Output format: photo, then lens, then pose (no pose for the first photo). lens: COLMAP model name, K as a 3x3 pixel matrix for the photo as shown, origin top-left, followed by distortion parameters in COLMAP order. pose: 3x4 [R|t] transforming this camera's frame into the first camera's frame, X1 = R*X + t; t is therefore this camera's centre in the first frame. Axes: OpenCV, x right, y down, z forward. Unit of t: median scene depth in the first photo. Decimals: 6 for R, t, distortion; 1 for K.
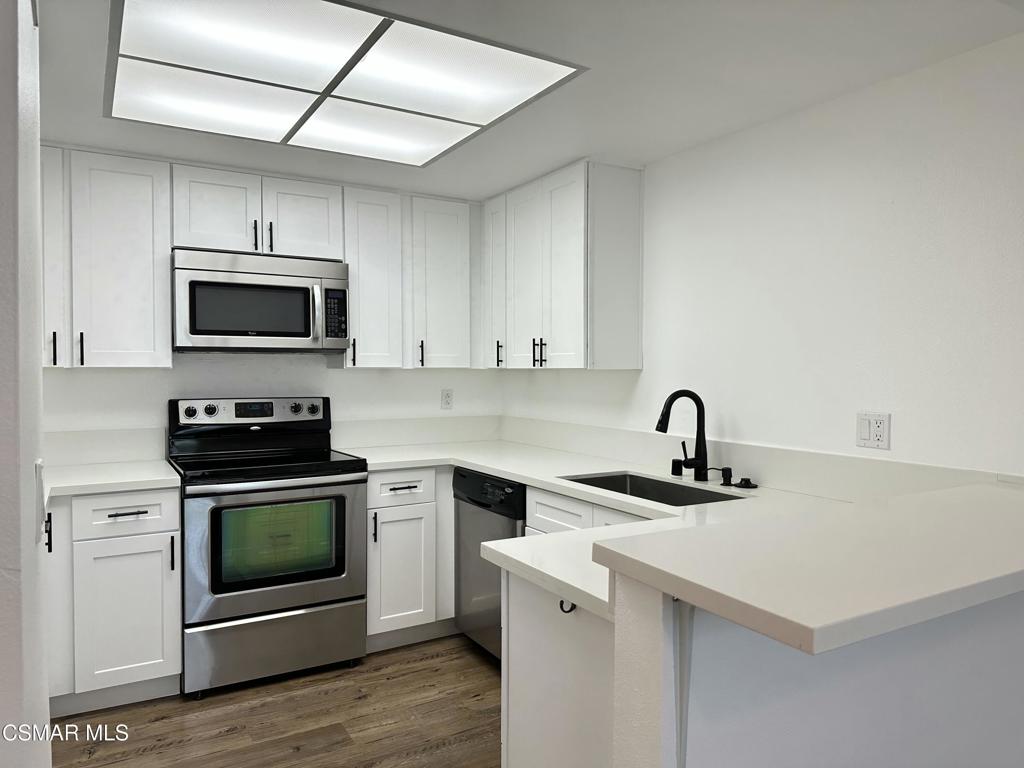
lens RADIAL K [[736.5, 0, 508.5], [0, 736.5, 383.8], [0, 0, 1]] dist [0.125293, -0.022746]
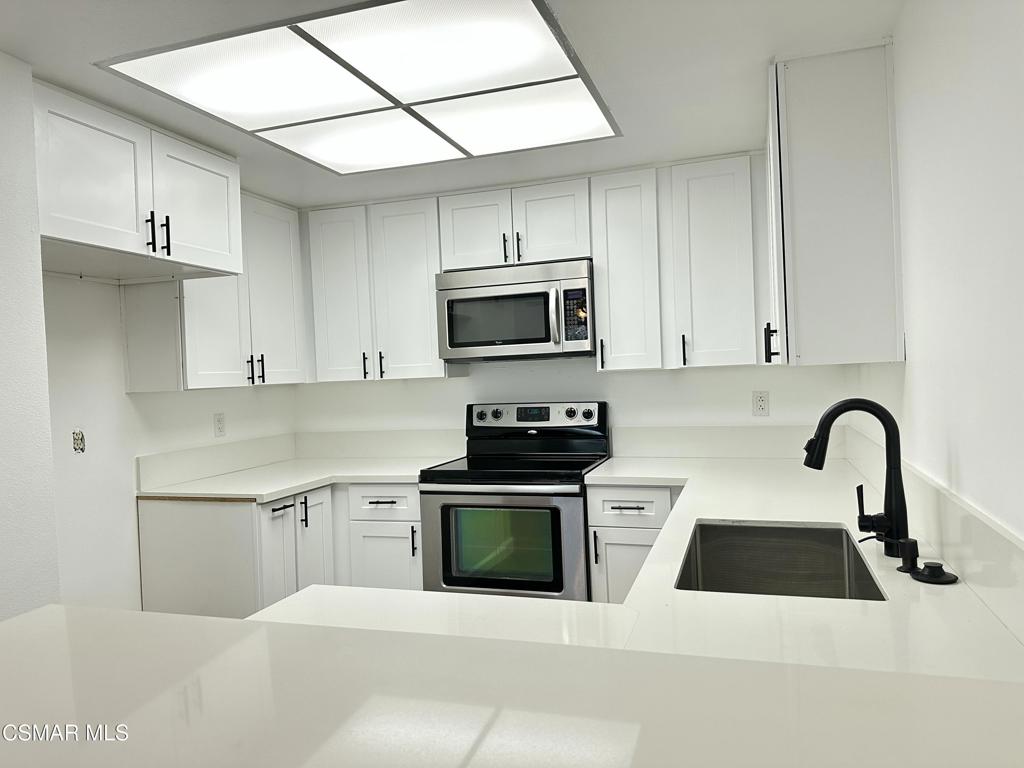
lens RADIAL K [[736.5, 0, 507.9], [0, 736.5, 377.8], [0, 0, 1]] dist [0.125293, -0.022746]
pose [[0.660697, -0.022106, -0.750327, 0.421098], [0.023444, 0.999686, -0.008809, -0.007868], [0.750286, -0.011770, 0.661008, 0.314159]]
